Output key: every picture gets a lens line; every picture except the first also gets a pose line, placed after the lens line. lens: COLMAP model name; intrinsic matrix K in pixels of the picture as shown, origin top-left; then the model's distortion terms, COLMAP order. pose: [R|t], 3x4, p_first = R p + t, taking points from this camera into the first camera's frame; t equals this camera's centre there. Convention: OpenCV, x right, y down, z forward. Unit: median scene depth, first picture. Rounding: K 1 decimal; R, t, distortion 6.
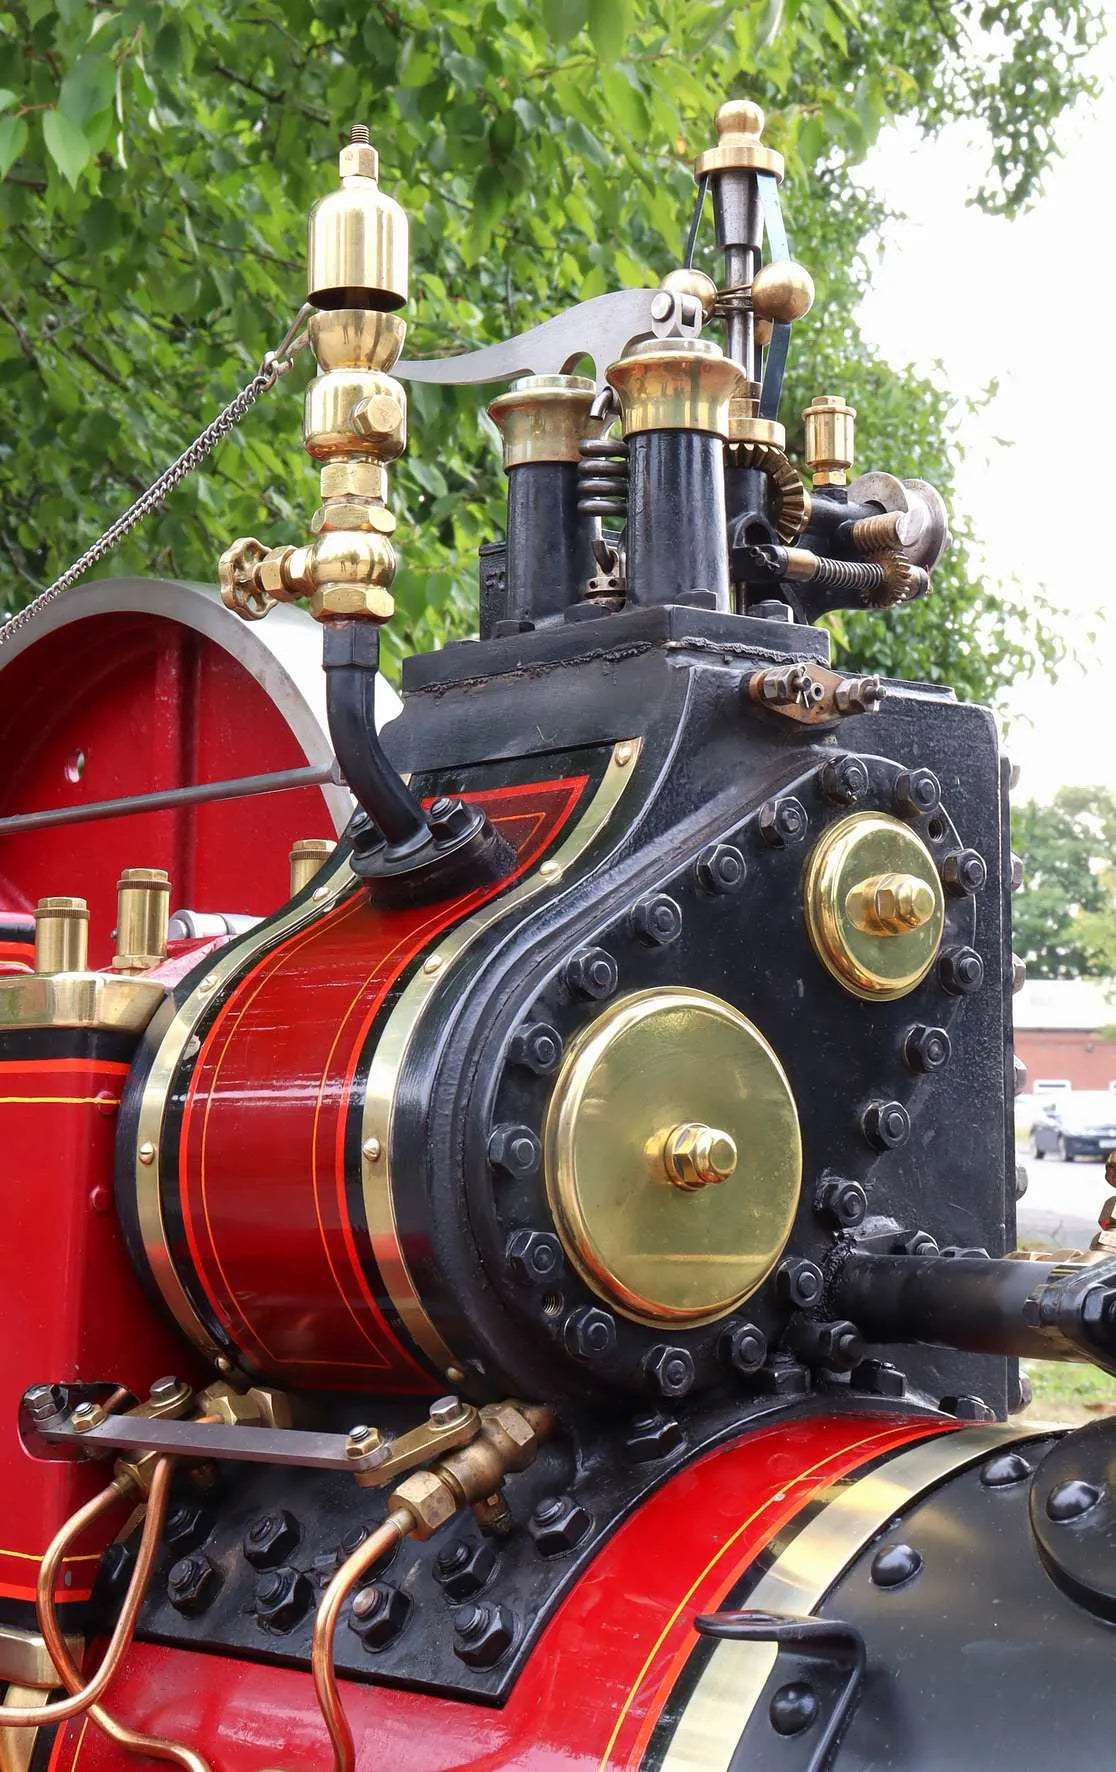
lens RADIAL K [[2948.8, 0, 558.0], [0, 2948.8, 886.0], [0, 0, 1]] dist [0.100597, -0.124709]
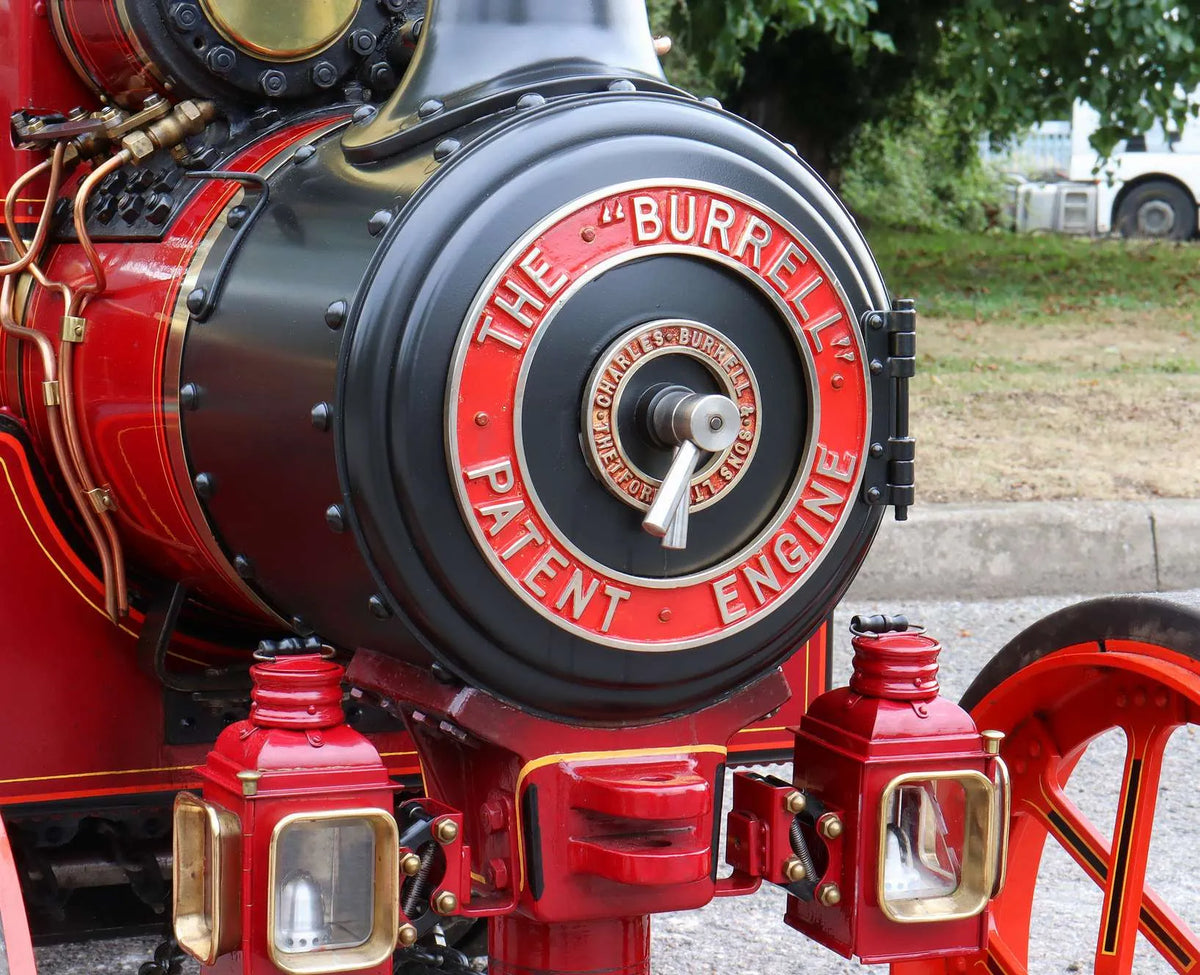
lens RADIAL K [[2637.9, 0, 536.4], [0, 2637.9, 420.5], [0, 0, 1]] dist [0.153332, 0.326568]
pose [[0.964869, 0.021343, -0.261863, 0.592267], [0.022777, 0.986147, 0.164300, 0.093057], [0.261742, -0.164493, 0.951017, -0.551881]]
